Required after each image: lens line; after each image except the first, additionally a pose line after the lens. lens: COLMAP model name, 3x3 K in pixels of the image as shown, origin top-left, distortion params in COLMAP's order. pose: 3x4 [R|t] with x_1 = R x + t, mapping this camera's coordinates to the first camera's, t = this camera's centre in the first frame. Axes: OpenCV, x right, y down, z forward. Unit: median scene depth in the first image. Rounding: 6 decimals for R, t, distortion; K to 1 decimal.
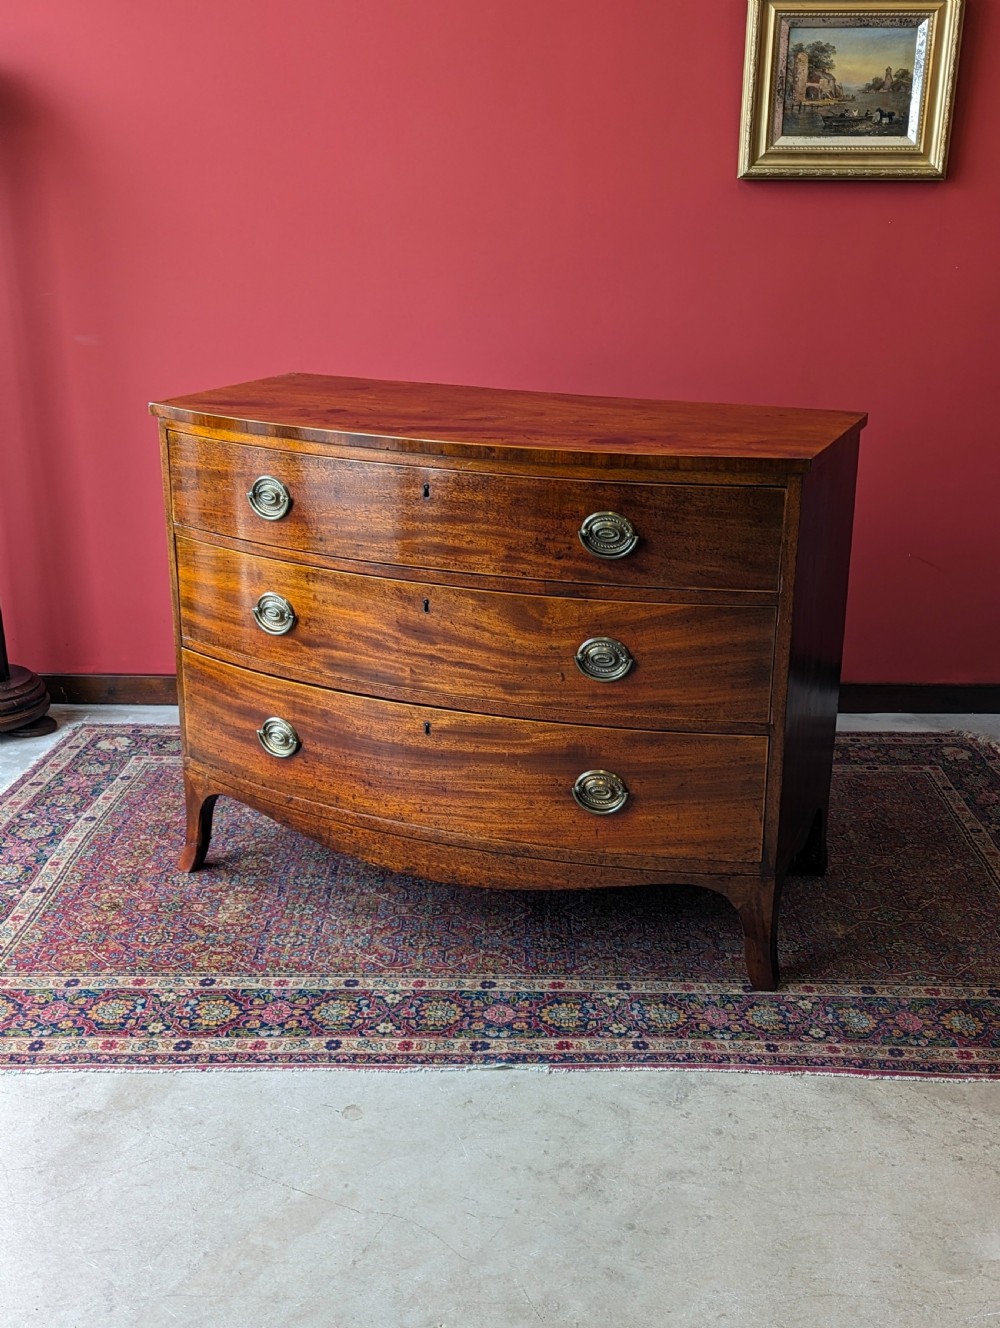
lens RADIAL K [[1392.0, 0, 520.4], [0, 1392.0, 653.9], [0, 0, 1]] dist [0.036080, 0.005608]
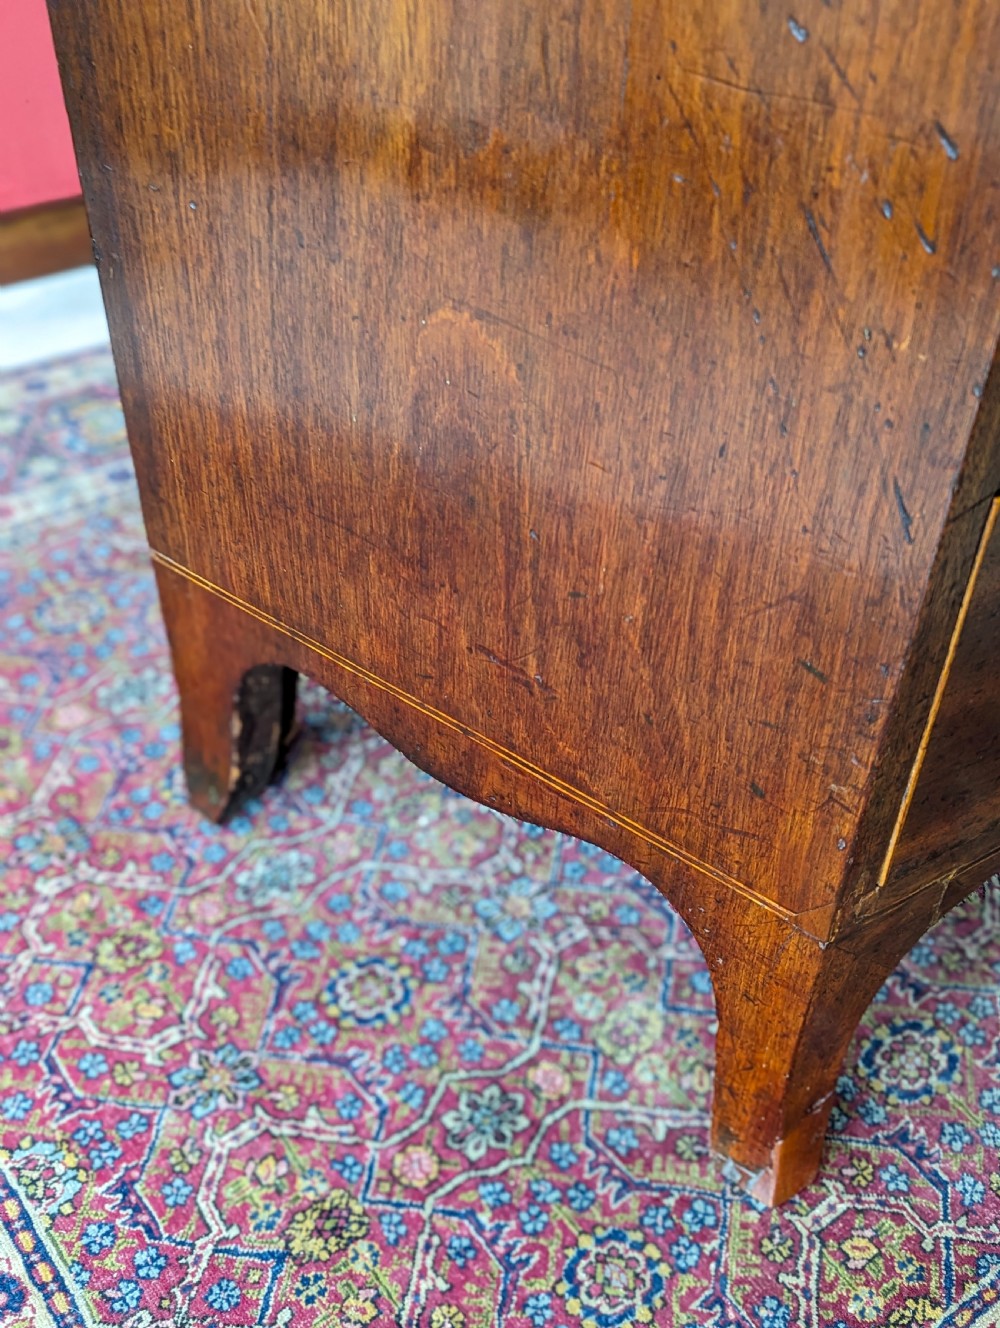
lens RADIAL K [[1401.2, 0, 516.5], [0, 1401.2, 651.4], [0, 0, 1]] dist [0.025459, 0.031126]
pose [[0.800363, -0.384998, 0.459561, -0.394066], [0.159607, 0.875723, 0.455670, -0.065840], [-0.577880, -0.291352, 0.762344, 0.878766]]
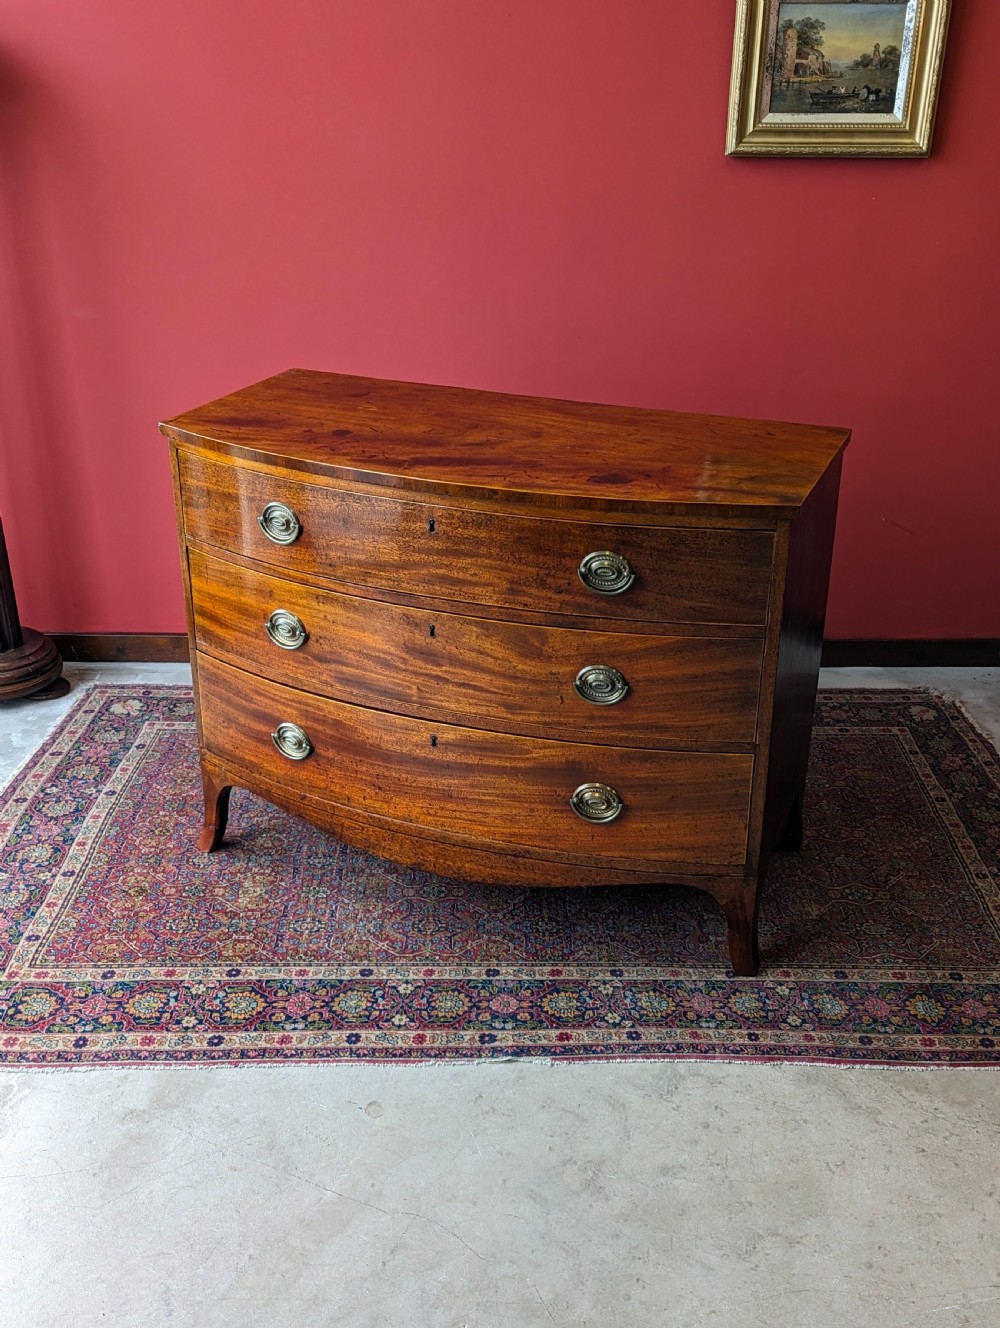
lens RADIAL K [[1346.5, 0, 514.0], [0, 1346.5, 662.5], [0, 0, 1]] dist [0.038652, 0.004312]
pose [[0.999869, -0.006476, 0.014866, -0.020581], [0.004756, 0.993588, 0.112961, -0.123496], [-0.015502, -0.112875, 0.993488, -0.018629]]
